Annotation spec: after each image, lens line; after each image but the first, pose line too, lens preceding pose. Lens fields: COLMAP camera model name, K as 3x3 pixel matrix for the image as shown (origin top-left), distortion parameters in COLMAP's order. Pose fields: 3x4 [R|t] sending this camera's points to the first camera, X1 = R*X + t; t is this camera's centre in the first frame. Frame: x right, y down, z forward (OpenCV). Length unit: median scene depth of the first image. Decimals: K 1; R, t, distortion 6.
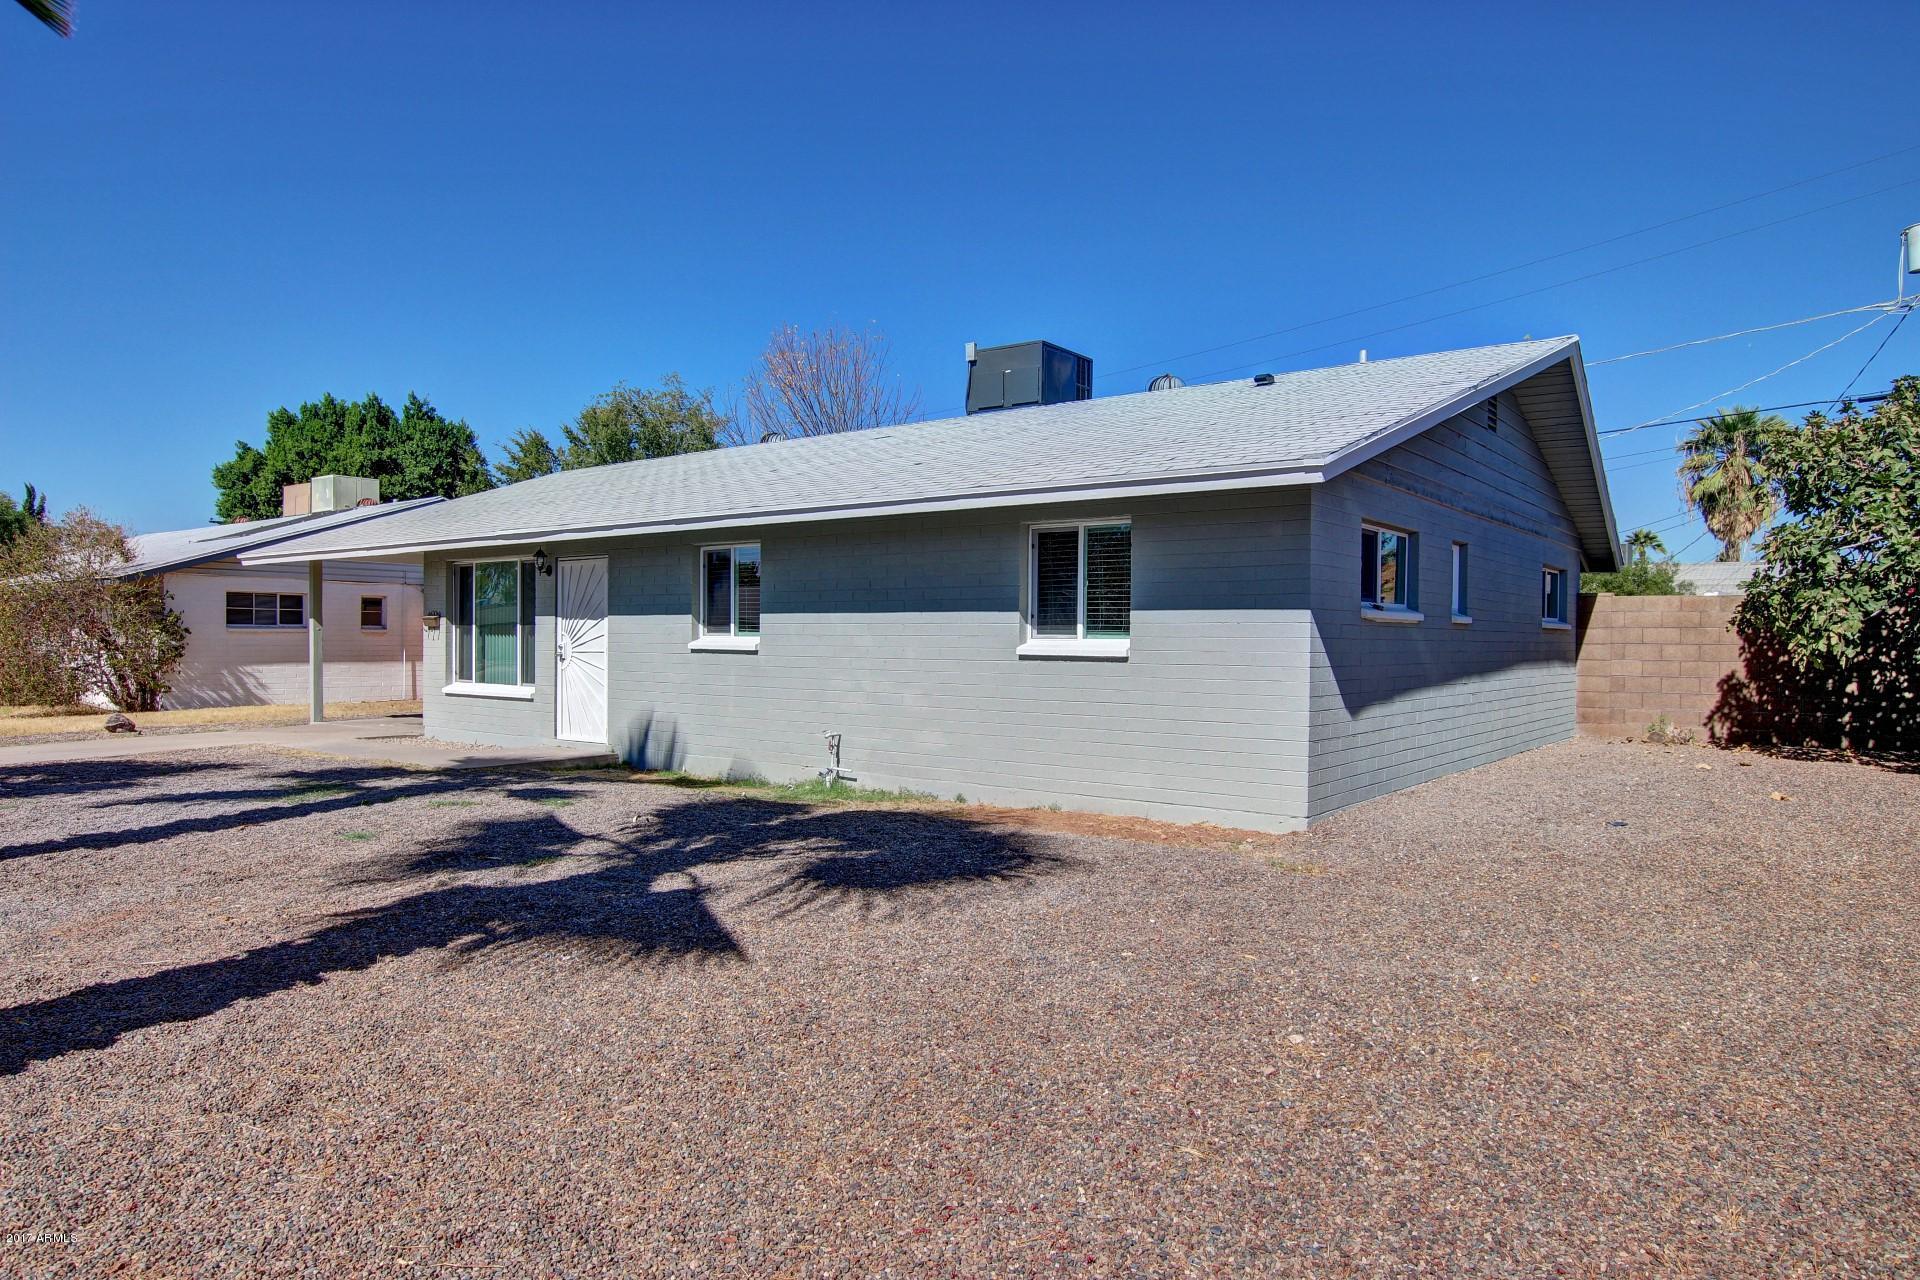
lens RADIAL K [[1140.3, 0, 962.0], [0, 1140.3, 636.2], [0, 0, 1]] dist [-0.007052, -0.000979]
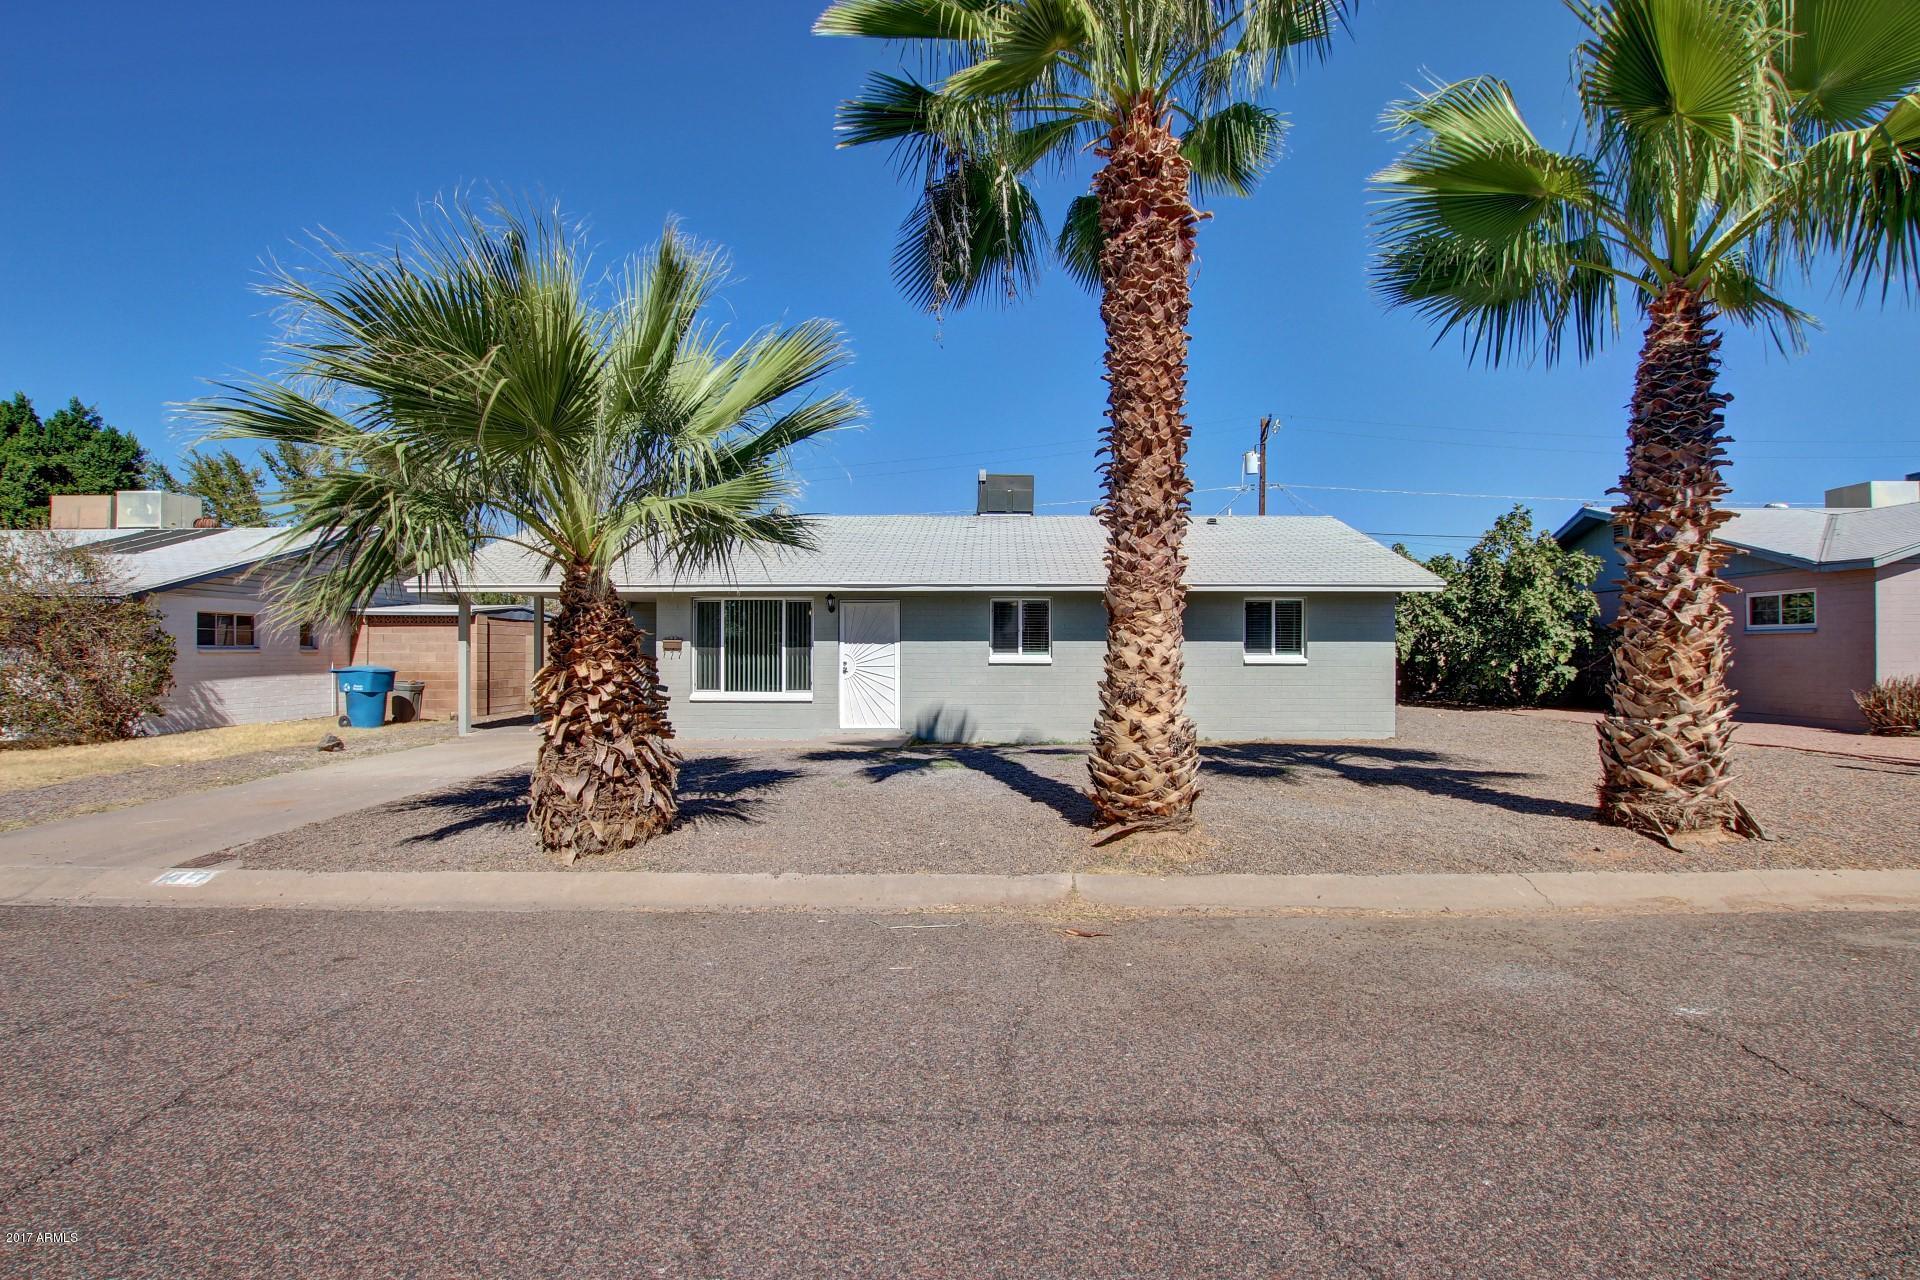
lens RADIAL K [[884.2, 0, 961.5], [0, 884.2, 647.3], [0, 0, 1]] dist [-0.018320, 0.000260]
pose [[0.821728, 0.002474, 0.569875, -0.817719], [0.003880, 0.999943, -0.009936, 0.001310], [-0.569867, 0.010375, 0.821671, 0.013825]]
